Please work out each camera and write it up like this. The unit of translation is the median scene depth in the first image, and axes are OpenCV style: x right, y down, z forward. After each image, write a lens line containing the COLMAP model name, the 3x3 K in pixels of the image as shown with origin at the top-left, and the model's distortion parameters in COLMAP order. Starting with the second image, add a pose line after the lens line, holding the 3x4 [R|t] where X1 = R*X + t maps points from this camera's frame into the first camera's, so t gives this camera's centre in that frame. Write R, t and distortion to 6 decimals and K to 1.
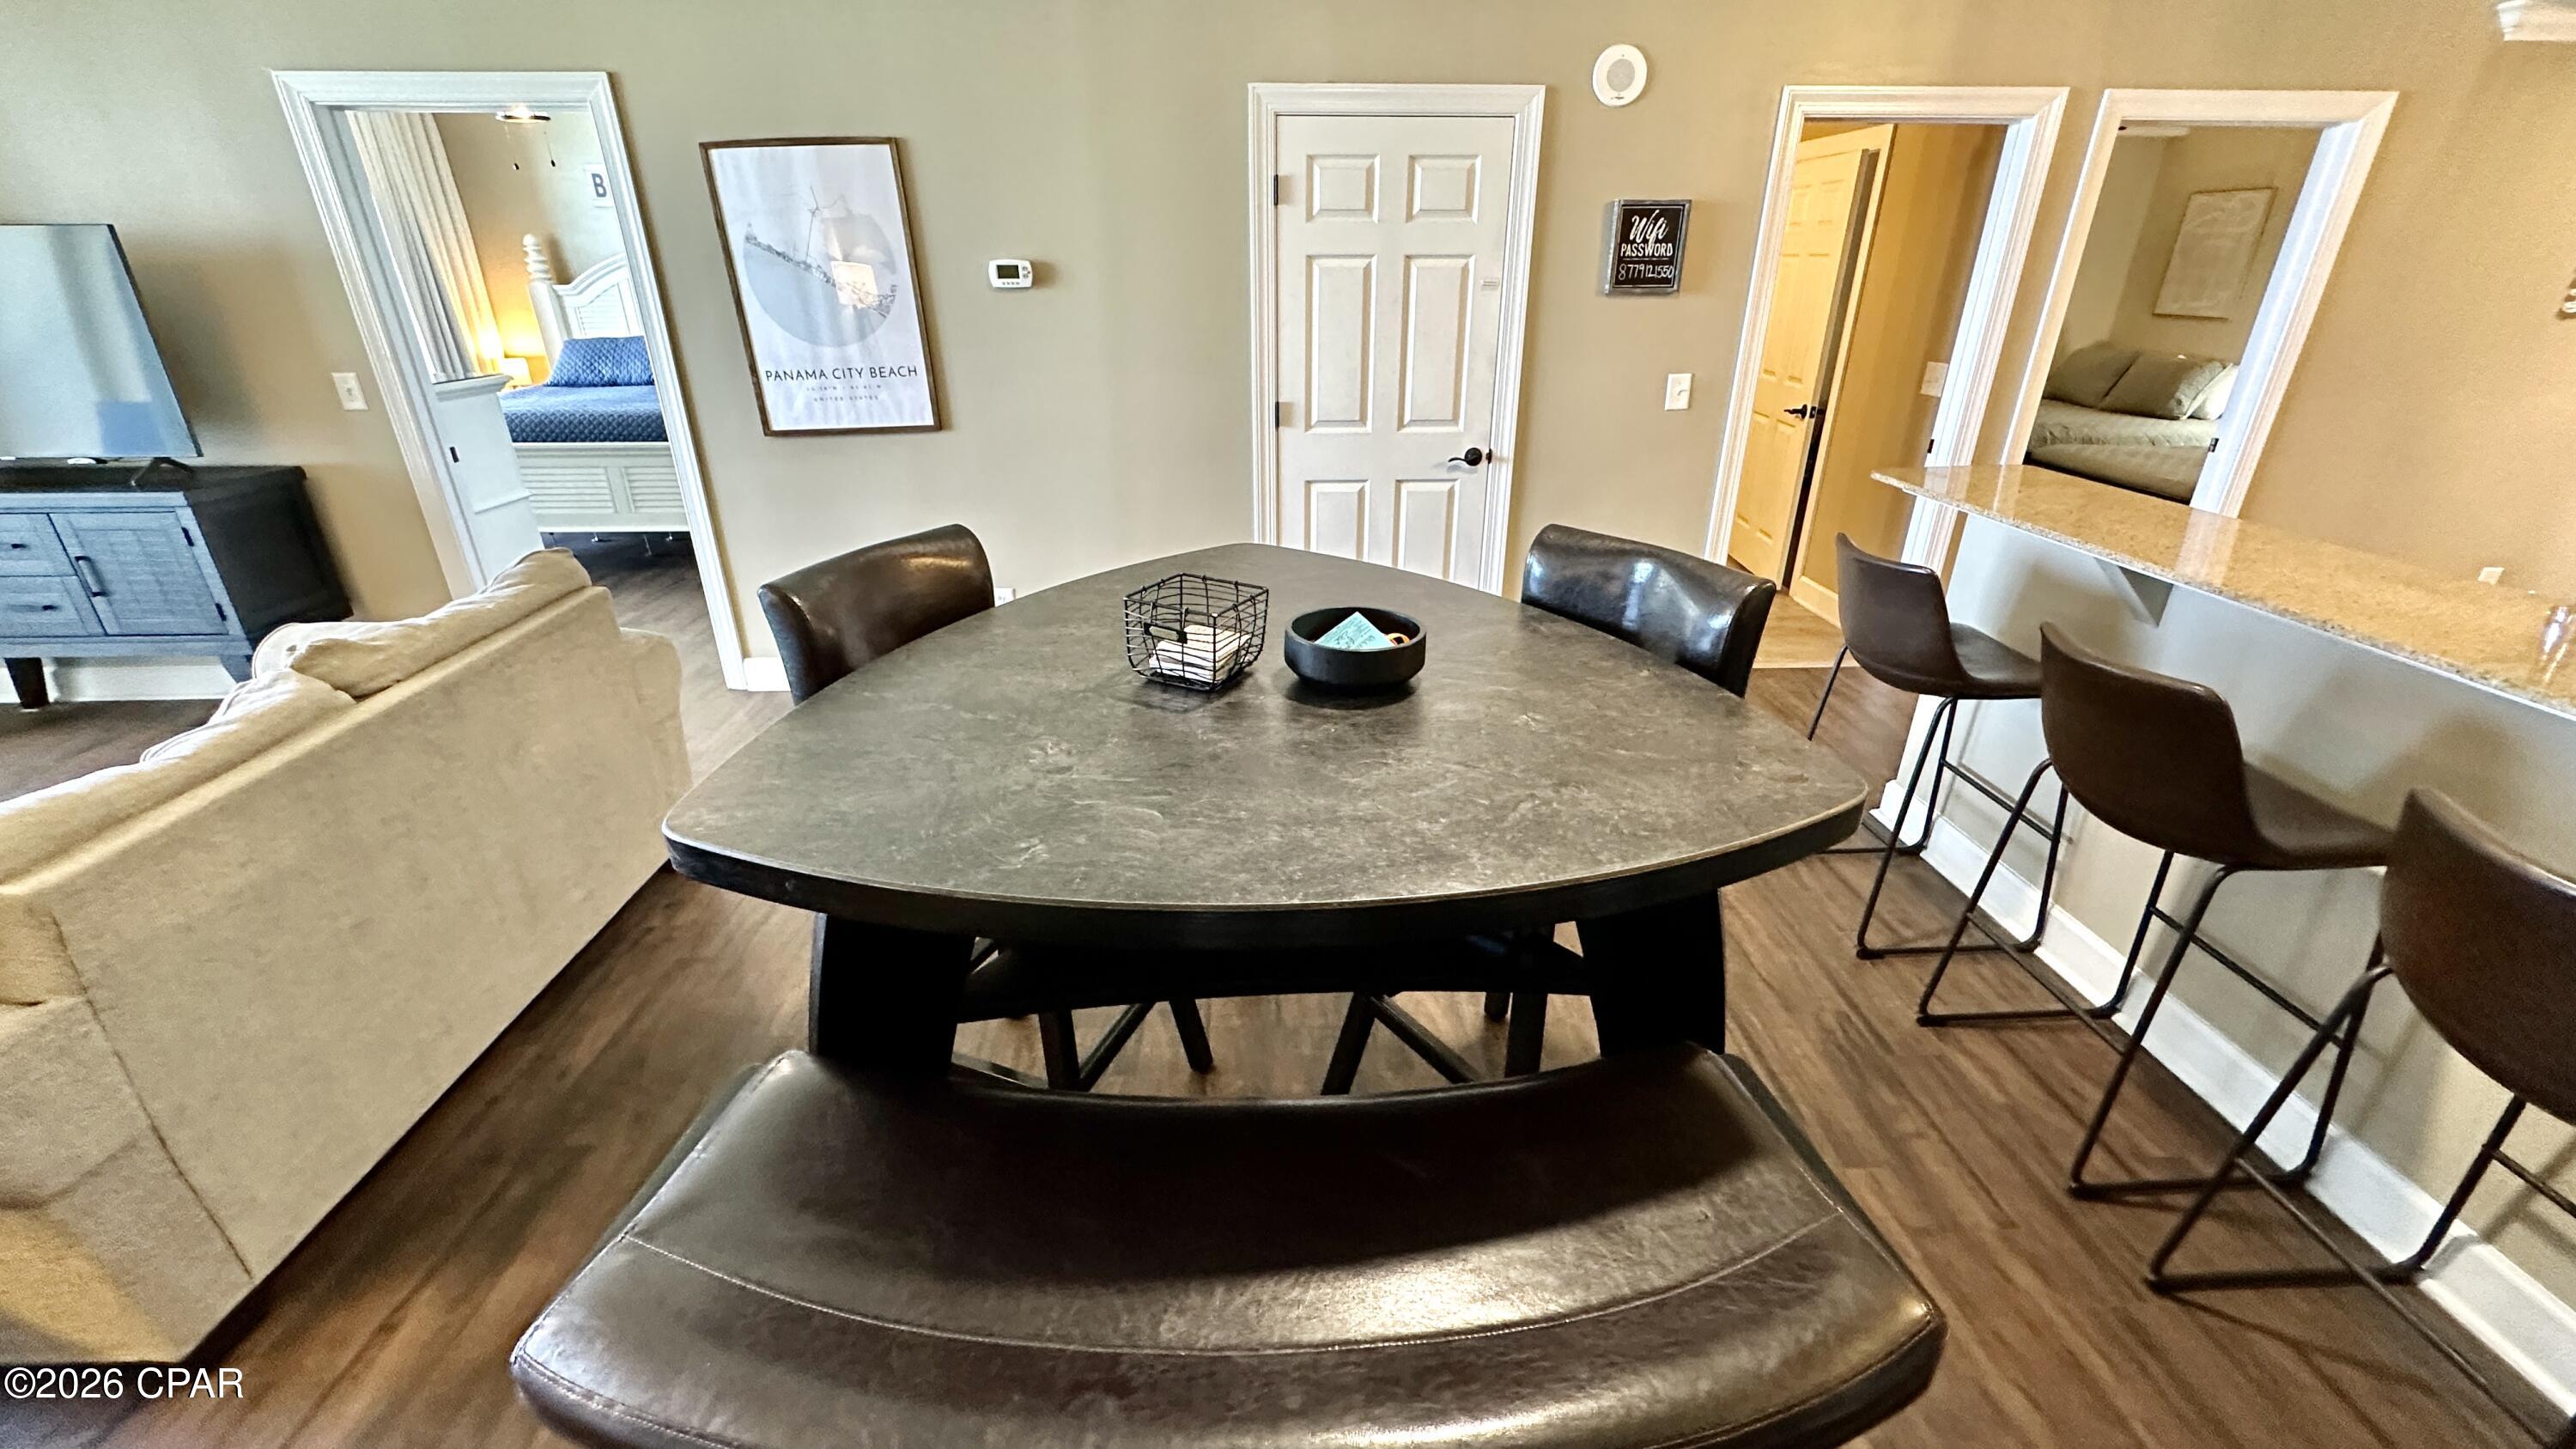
lens RADIAL K [[1026.3, 0, 1285.8], [0, 1026.3, 724.5], [0, 0, 1]] dist [-0.006430, 0.001135]
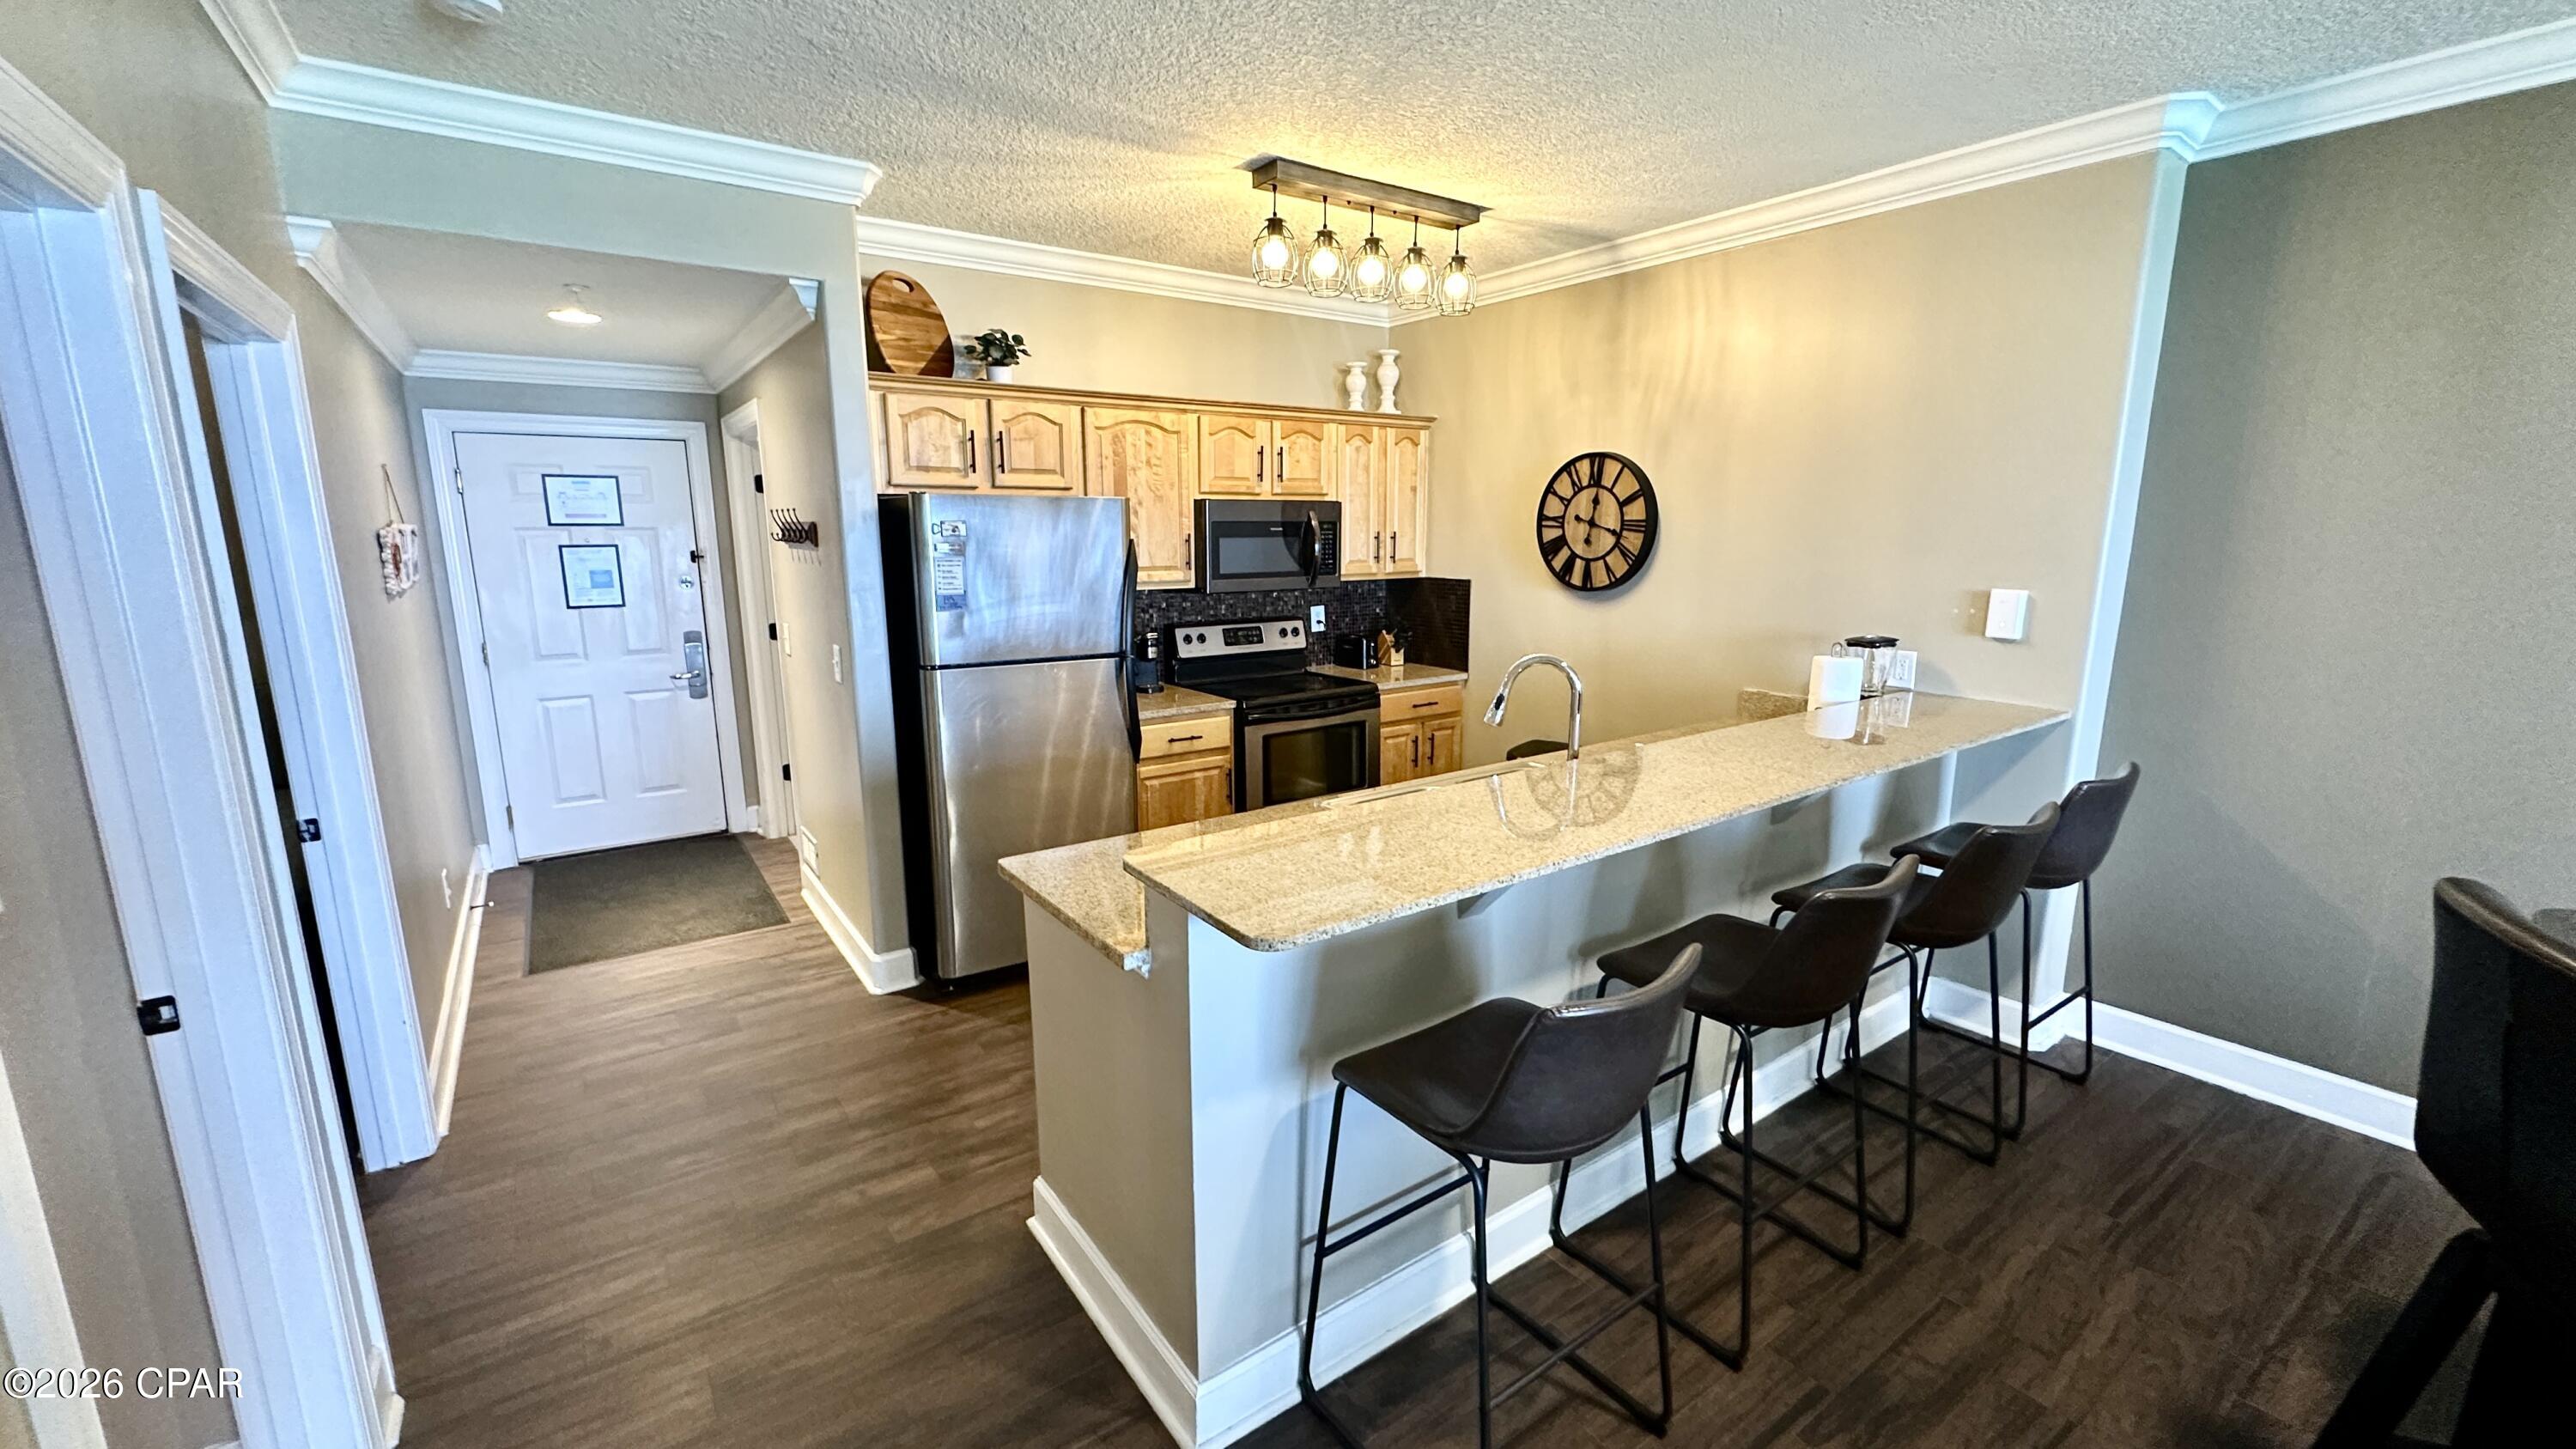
lens RADIAL K [[1026.3, 0, 1291.5], [0, 1026.3, 722.0], [0, 0, 1]] dist [-0.006430, 0.001135]
pose [[-0.547665, -0.153915, 0.822419, 0.130257], [0.346931, 0.852682, 0.390607, -0.406529], [-0.761382, 0.499244, -0.413586, 0.877451]]
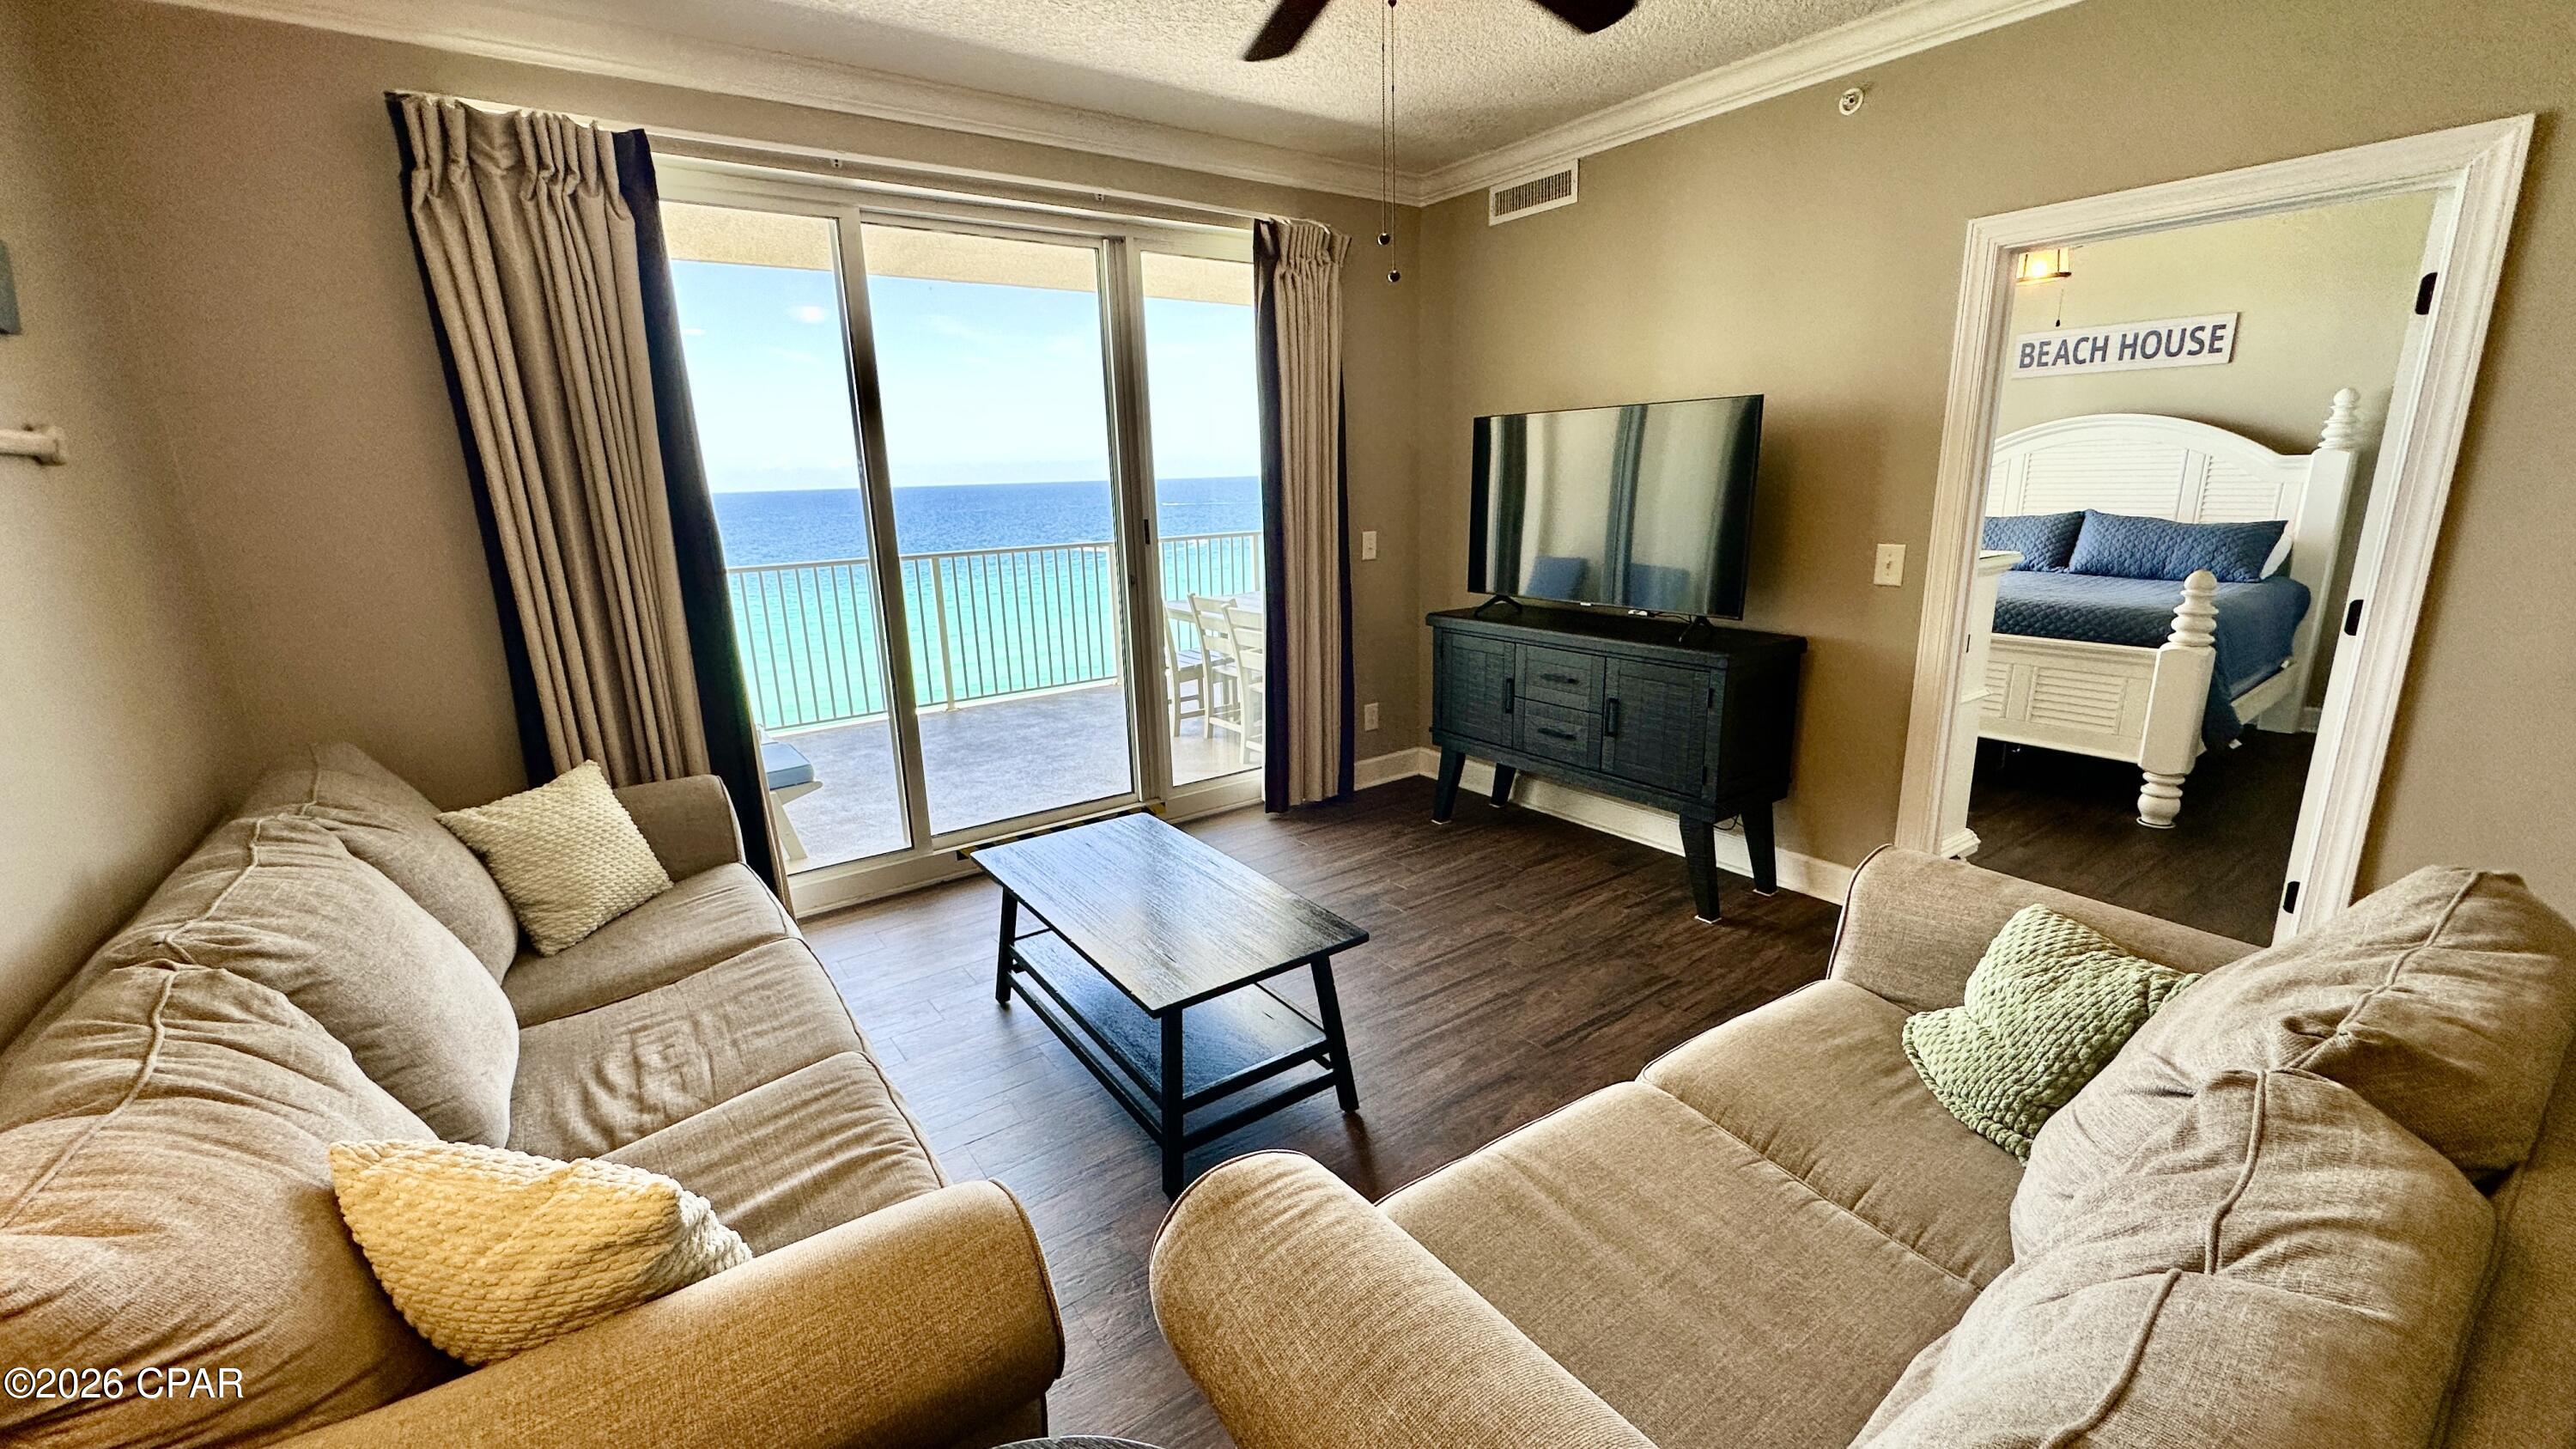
lens RADIAL K [[1026.3, 0, 1286.7], [0, 1026.3, 731.1], [0, 0, 1]] dist [-0.006430, 0.001135]
pose [[0.554701, 0.189616, -0.810156, -0.459440], [-0.316566, 0.948556, 0.005260, -0.029139], [0.769476, 0.253550, 0.586191, 0.115655]]
